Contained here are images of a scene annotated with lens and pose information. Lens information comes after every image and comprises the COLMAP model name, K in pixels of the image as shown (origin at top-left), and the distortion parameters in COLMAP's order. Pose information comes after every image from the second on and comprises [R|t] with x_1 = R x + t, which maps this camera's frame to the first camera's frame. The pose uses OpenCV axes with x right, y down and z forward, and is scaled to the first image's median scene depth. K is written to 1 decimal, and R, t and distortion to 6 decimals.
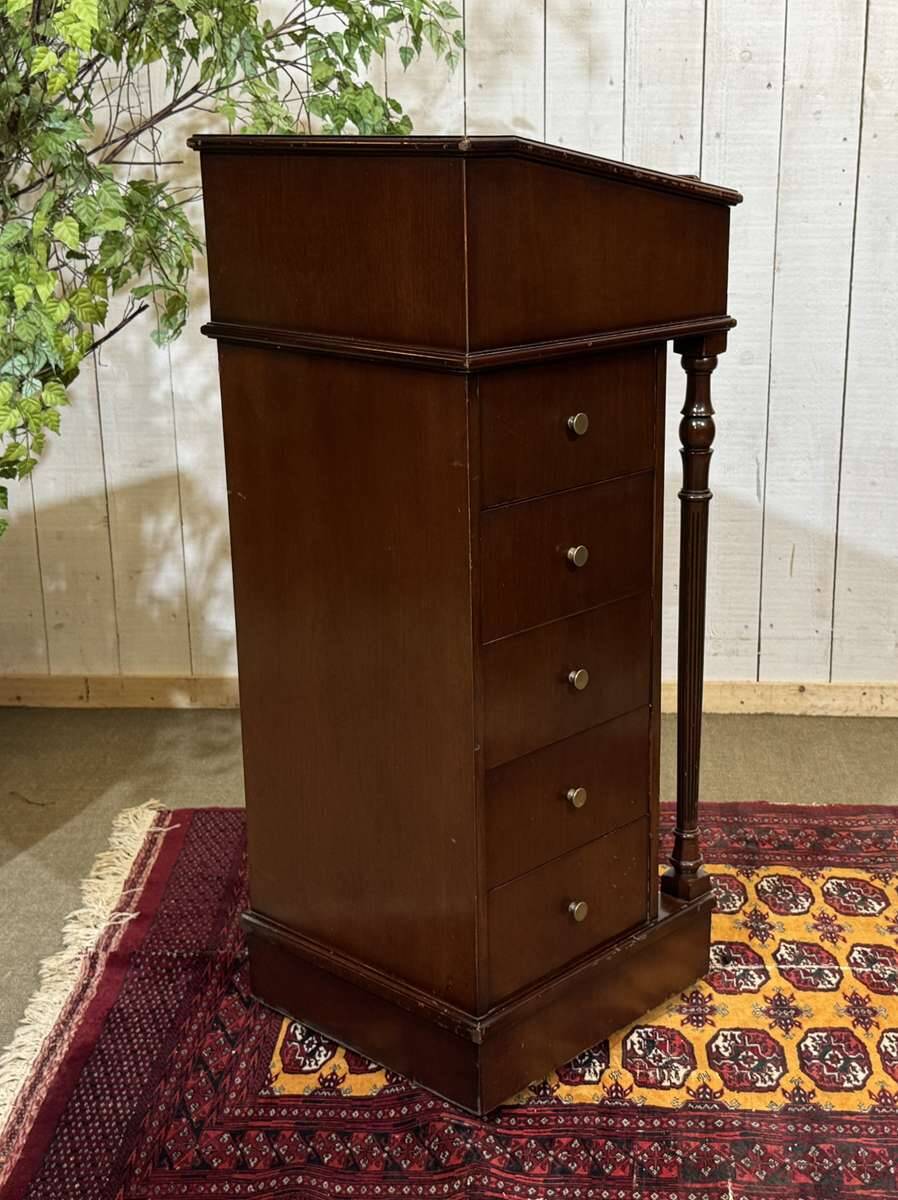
lens RADIAL K [[1586.4, 0, 530.4], [0, 1586.4, 620.5], [0, 0, 1]] dist [0.096644, 0.000000]
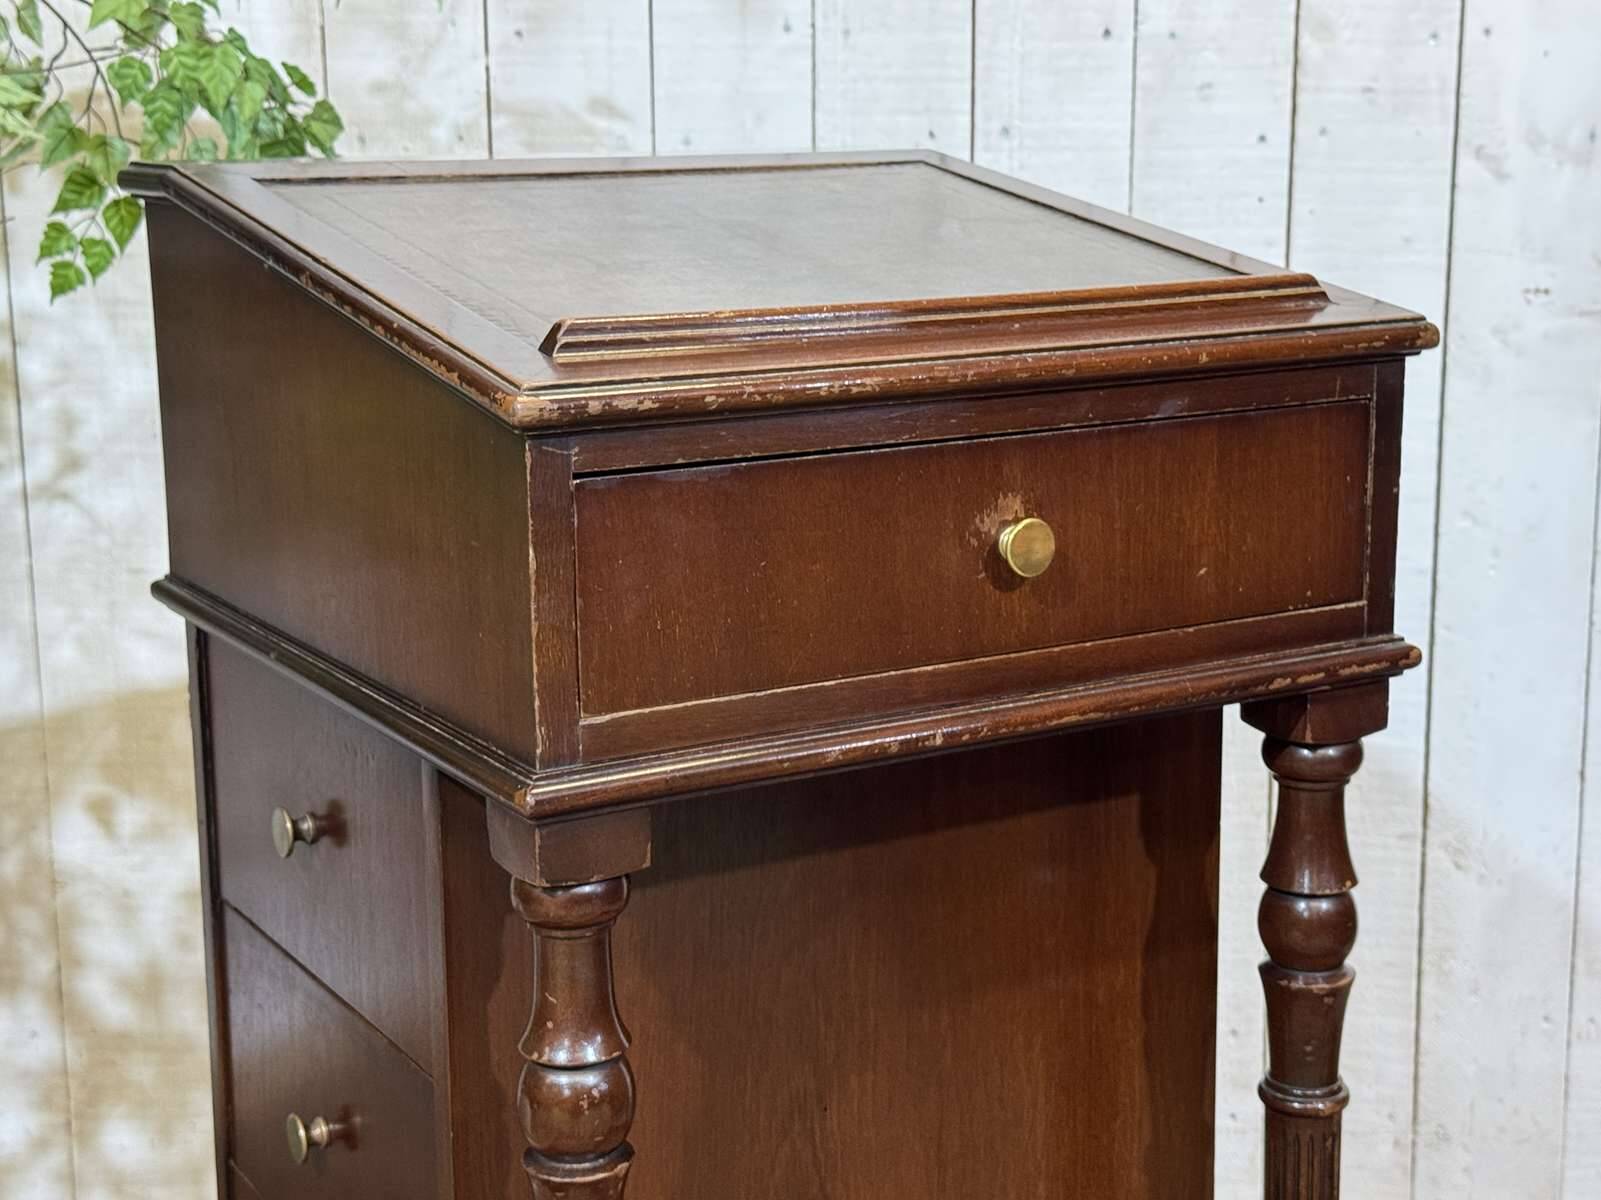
lens RADIAL K [[2368.2, 0, 787.1], [0, 2368.2, 586.9], [0, 0, 1]] dist [0.104459, 0.000000]
pose [[0.998813, -0.014683, 0.046434, 0.017042], [0.018961, 0.995480, -0.093061, -0.117109], [-0.044858, 0.093831, 0.994577, 0.350942]]
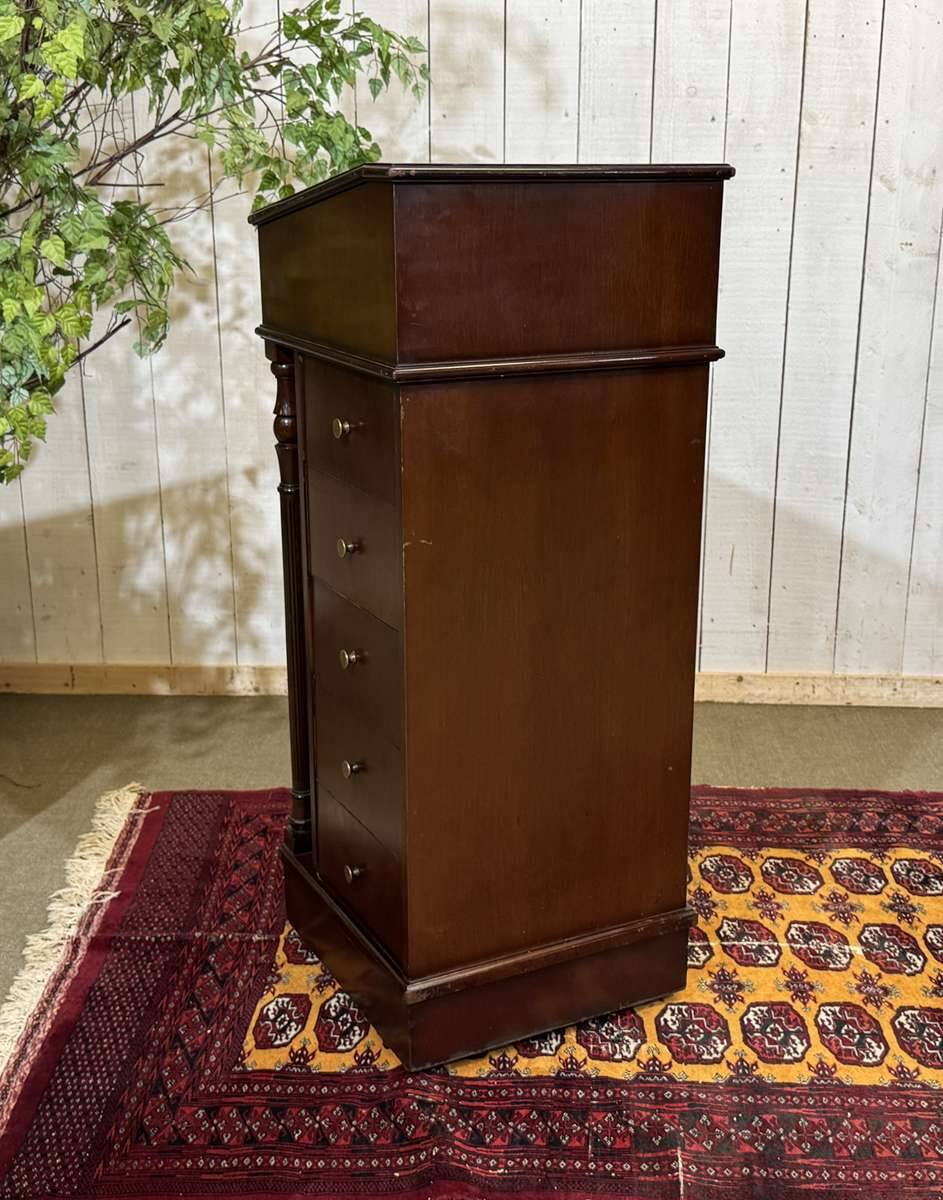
lens RADIAL K [[1451.5, 0, 514.7], [0, 1451.5, 607.6], [0, 0, 1]] dist [0.089613, 0.000000]
pose [[0.999764, 0.003903, 0.021393, -0.004590], [-0.003928, 0.999992, 0.001101, -0.007686], [-0.021389, -0.001184, 0.999771, 0.023235]]
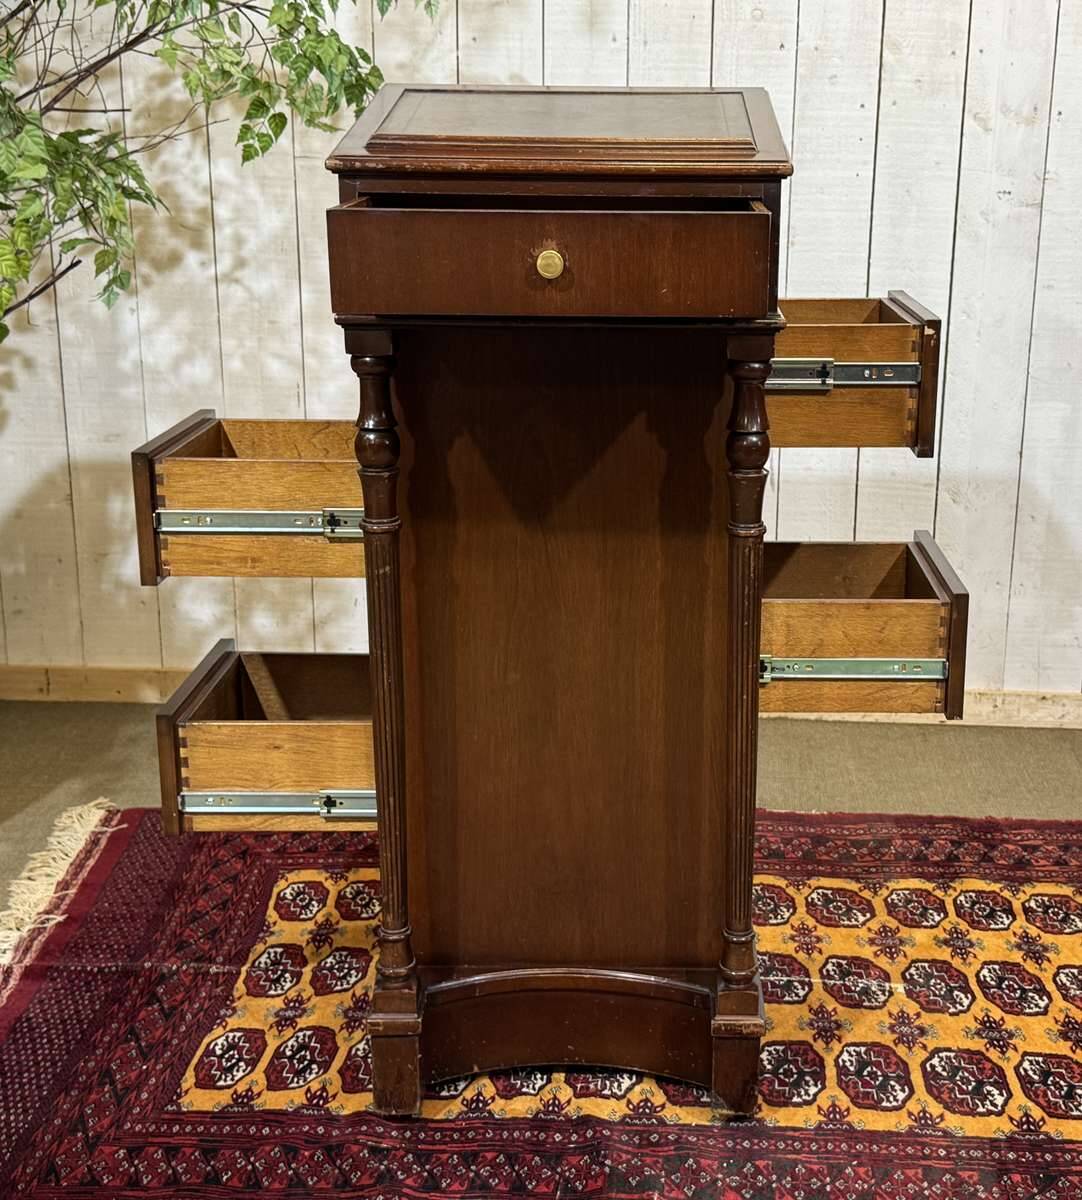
lens RADIAL K [[1717.6, 0, 641.2], [0, 1717.6, 618.7], [0, 0, 1]] dist [0.111022, 0.000000]
pose [[0.999775, 0.015933, 0.013970, 0.069409], [-0.015824, 0.999844, -0.007886, 0.012801], [-0.014093, 0.007663, 0.999871, -0.015293]]
